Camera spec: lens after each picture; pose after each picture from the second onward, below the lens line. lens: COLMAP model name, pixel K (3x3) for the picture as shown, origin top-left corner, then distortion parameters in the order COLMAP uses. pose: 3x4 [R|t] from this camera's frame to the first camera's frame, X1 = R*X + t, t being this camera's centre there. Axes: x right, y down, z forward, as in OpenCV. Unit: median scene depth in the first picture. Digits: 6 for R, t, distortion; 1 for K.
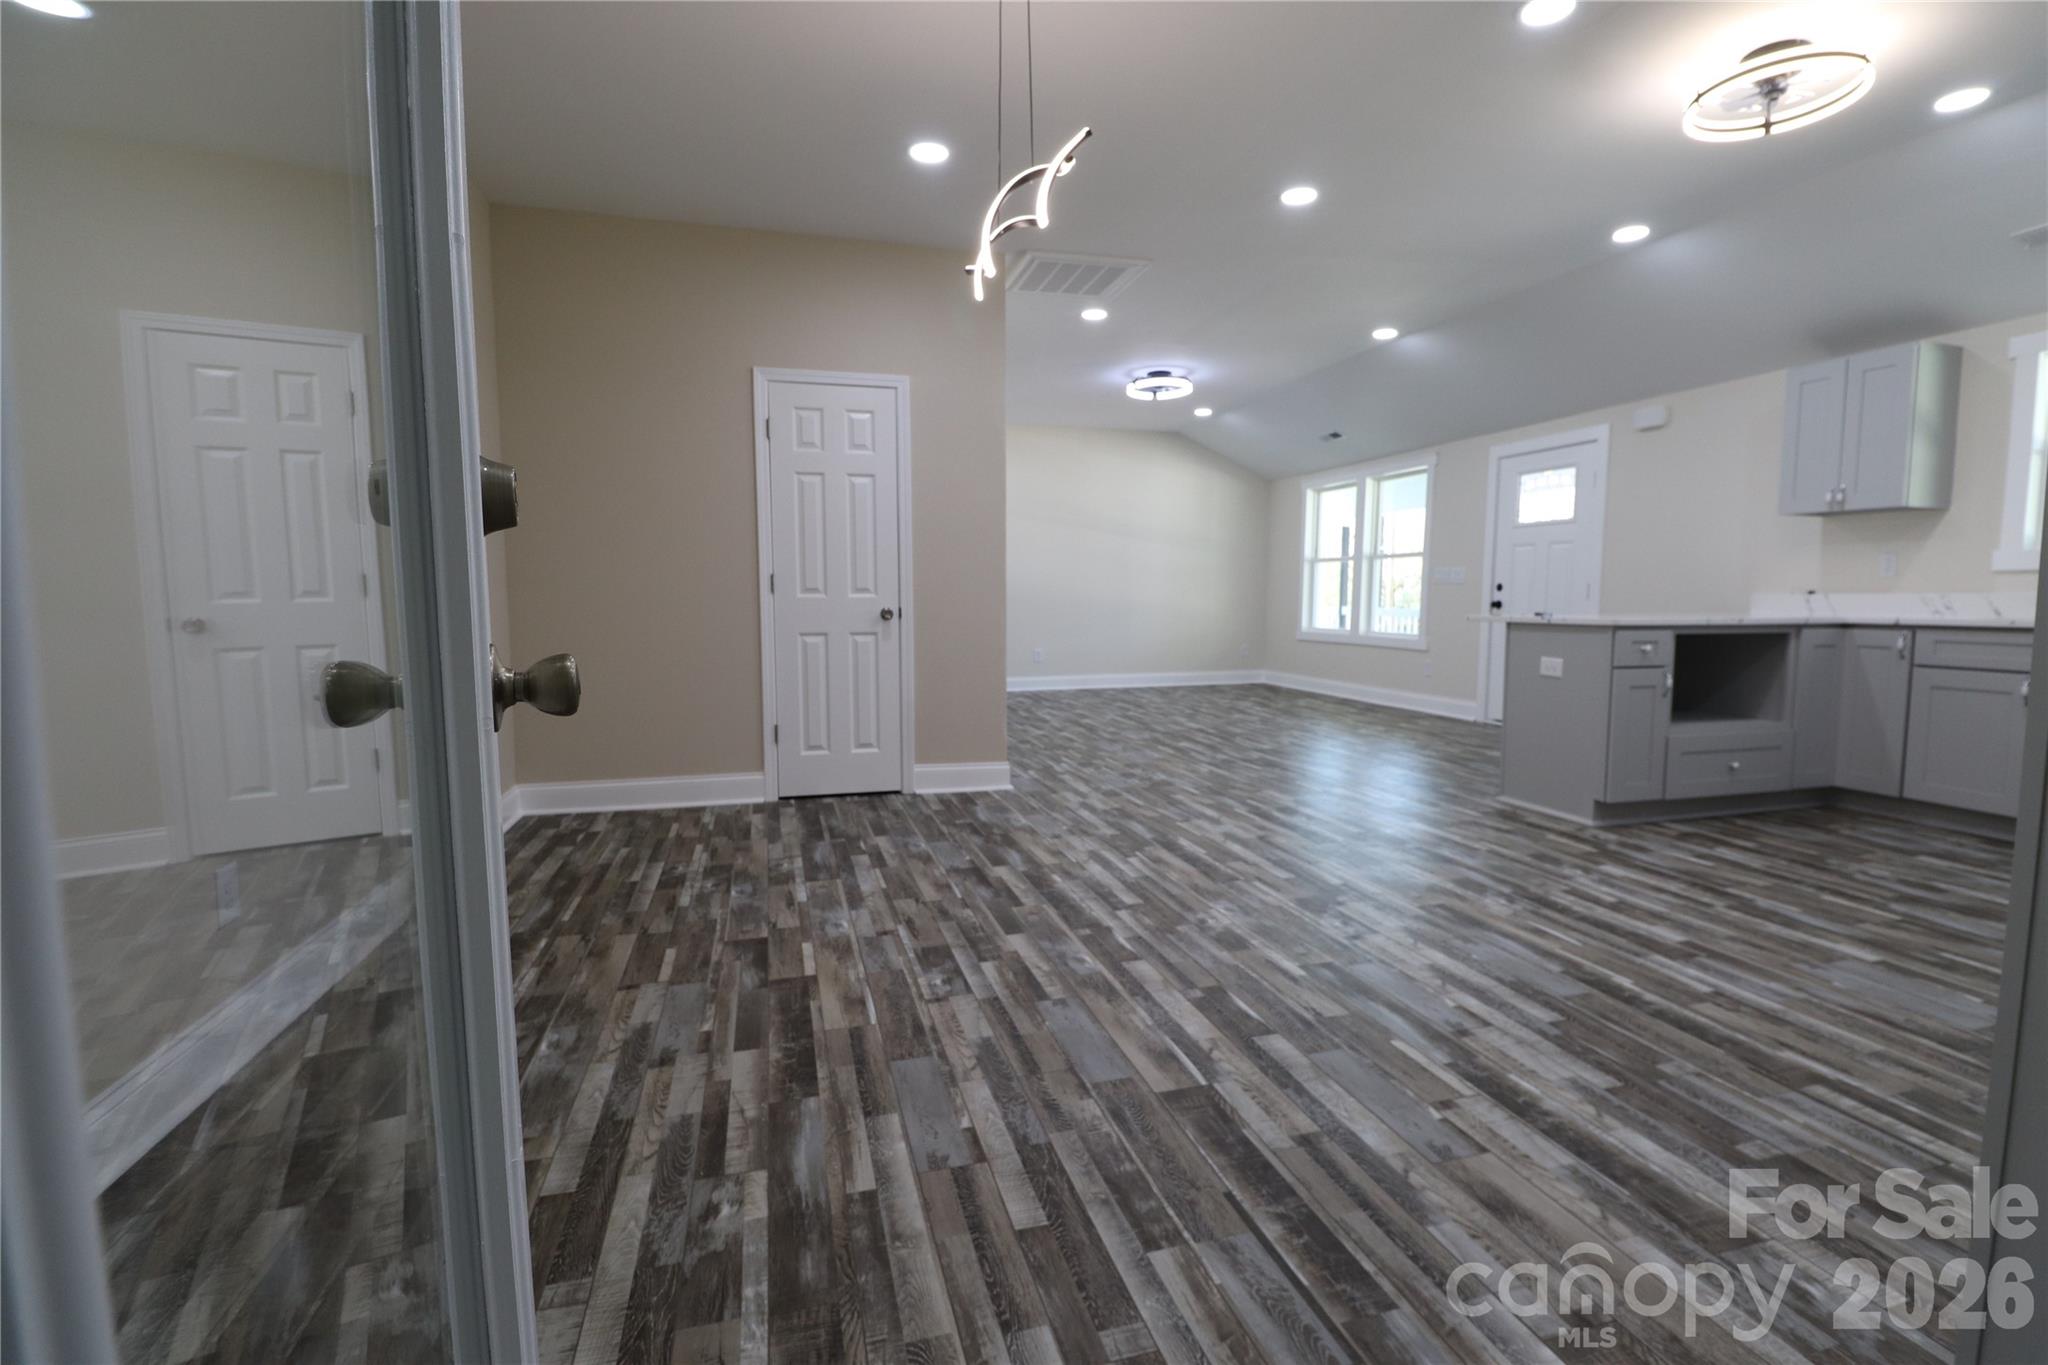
lens RADIAL K [[955.4, 0, 1036.6], [0, 955.4, 687.8], [0, 0, 1]] dist [-0.008962, -0.008131]
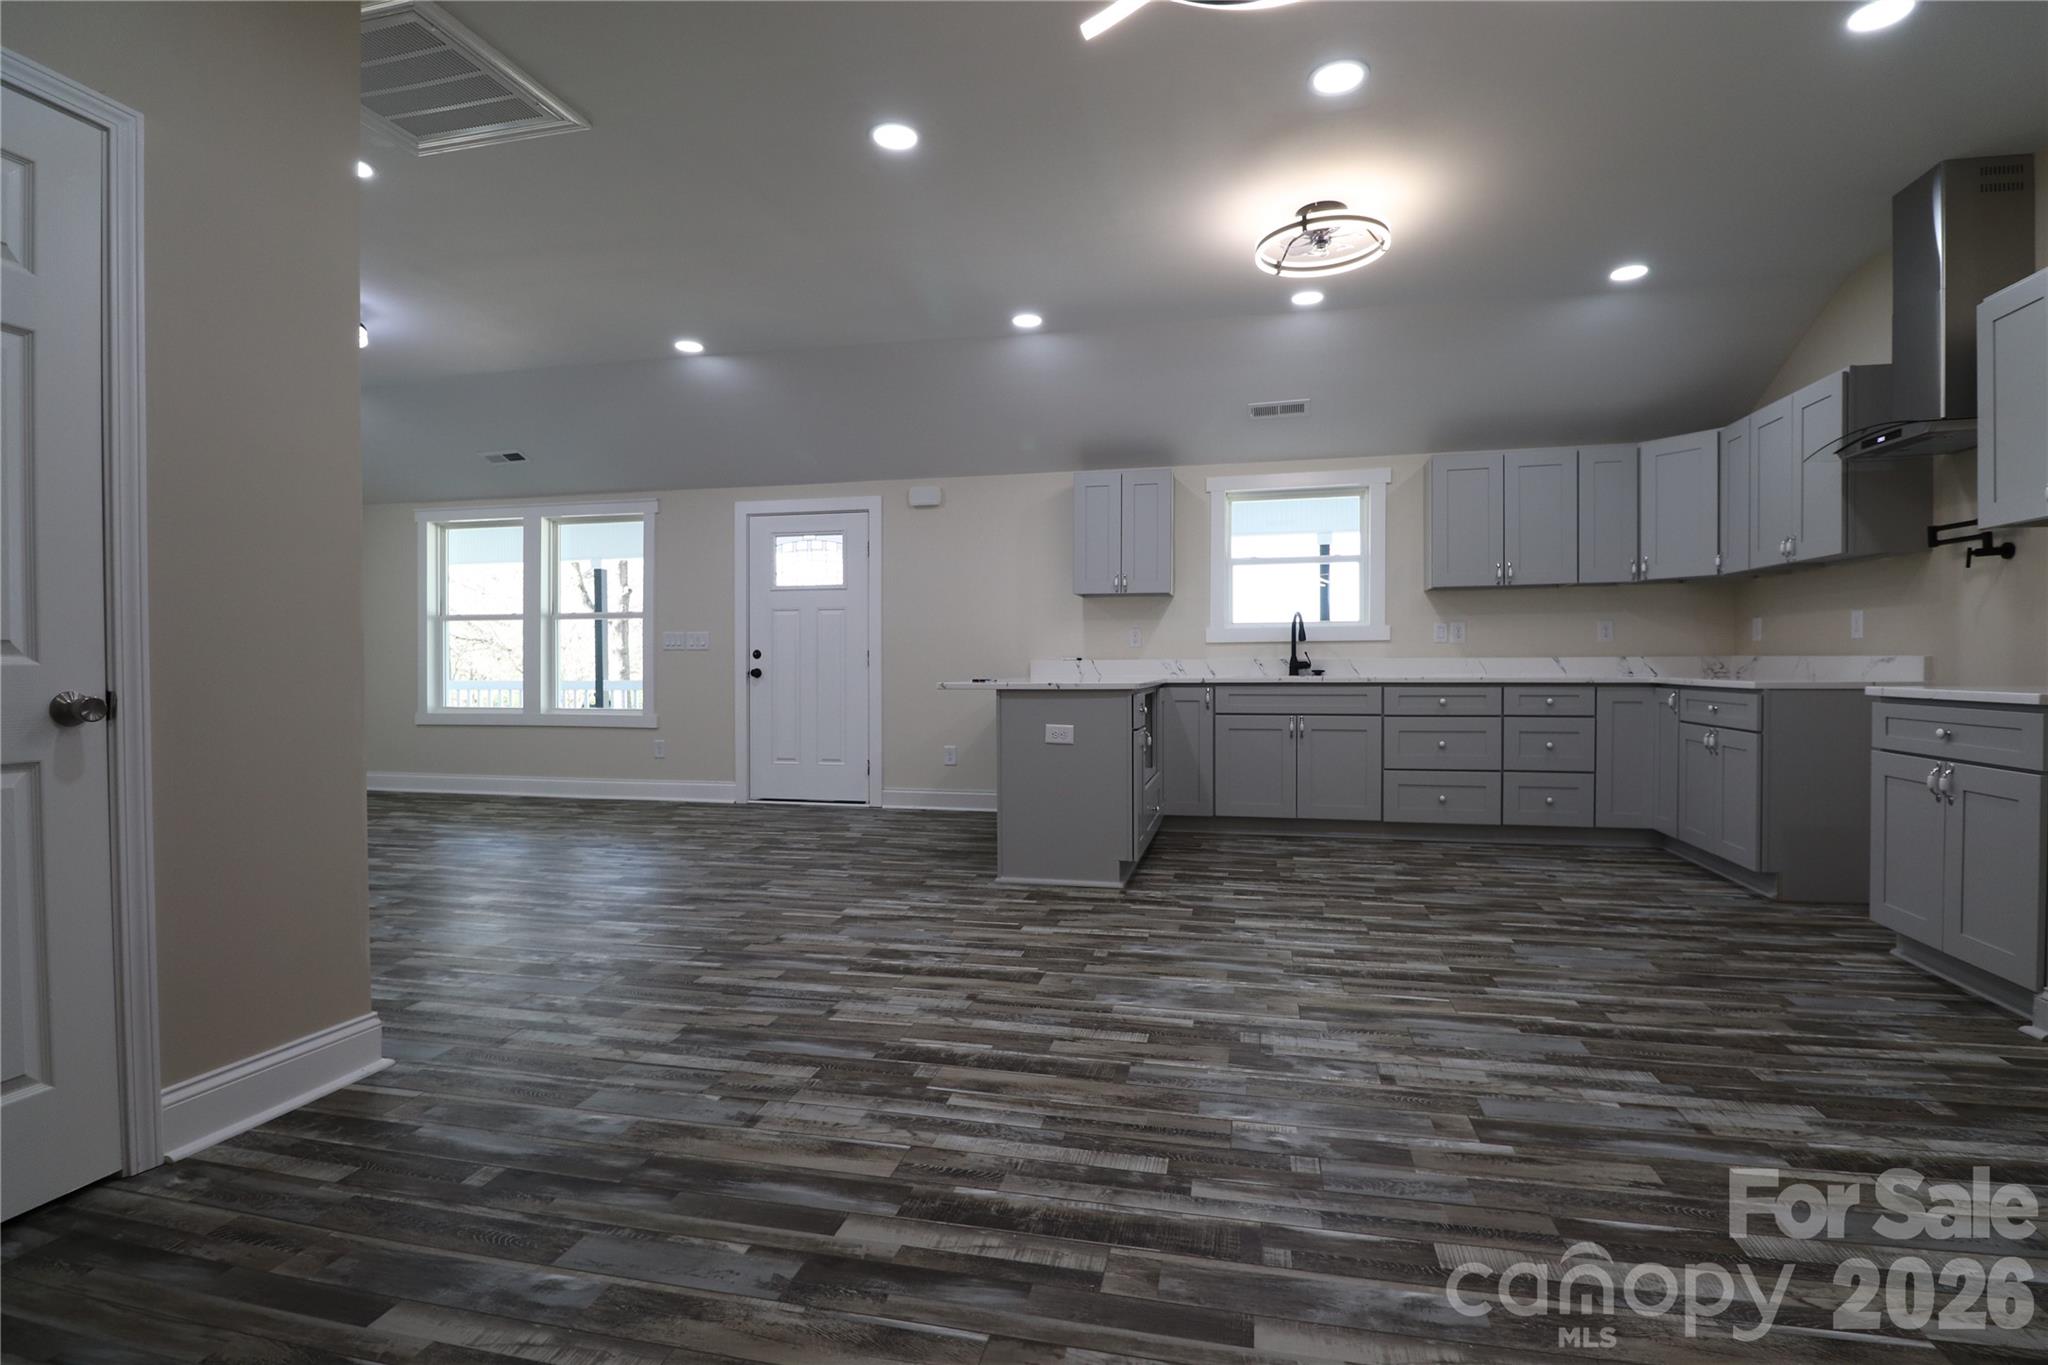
lens RADIAL K [[955.4, 0, 1036.7], [0, 955.4, 687.3], [0, 0, 1]] dist [-0.008962, -0.008131]
pose [[0.476436, -0.022678, 0.878916, -0.426693], [0.087961, 0.995881, -0.021985, -0.064607], [-0.874798, 0.087785, 0.476469, 0.710572]]
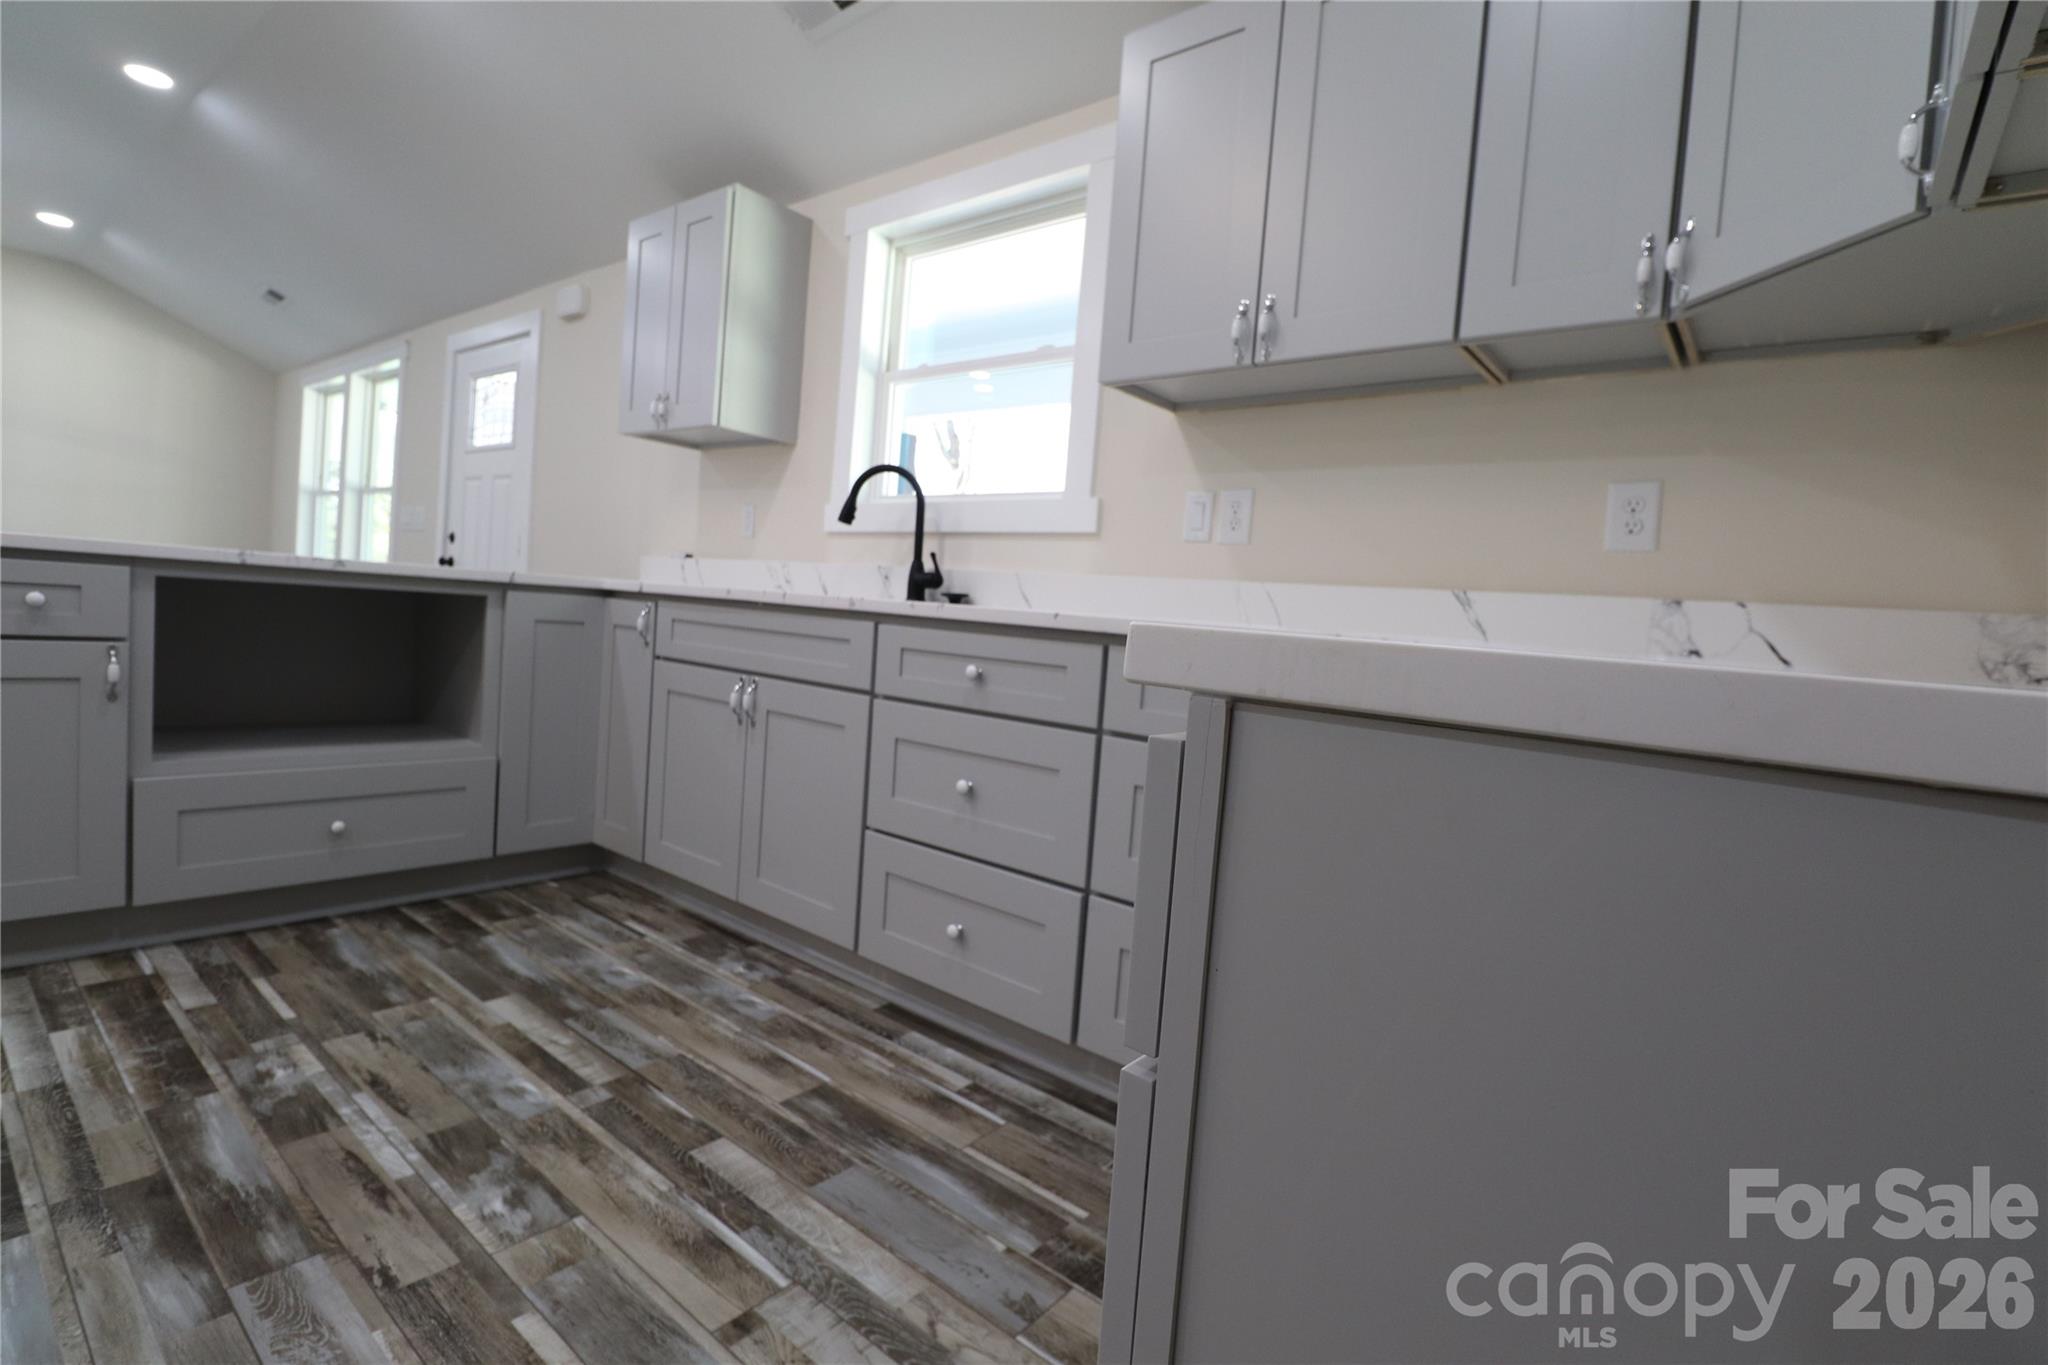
lens RADIAL K [[955.4, 0, 1042.5], [0, 955.4, 675.9], [0, 0, 1]] dist [-0.008962, -0.008131]
pose [[0.806779, 0.026292, 0.590269, 0.926801], [-0.022469, 0.999652, -0.013816, -0.009429], [-0.590427, -0.002116, 0.807089, 0.394919]]
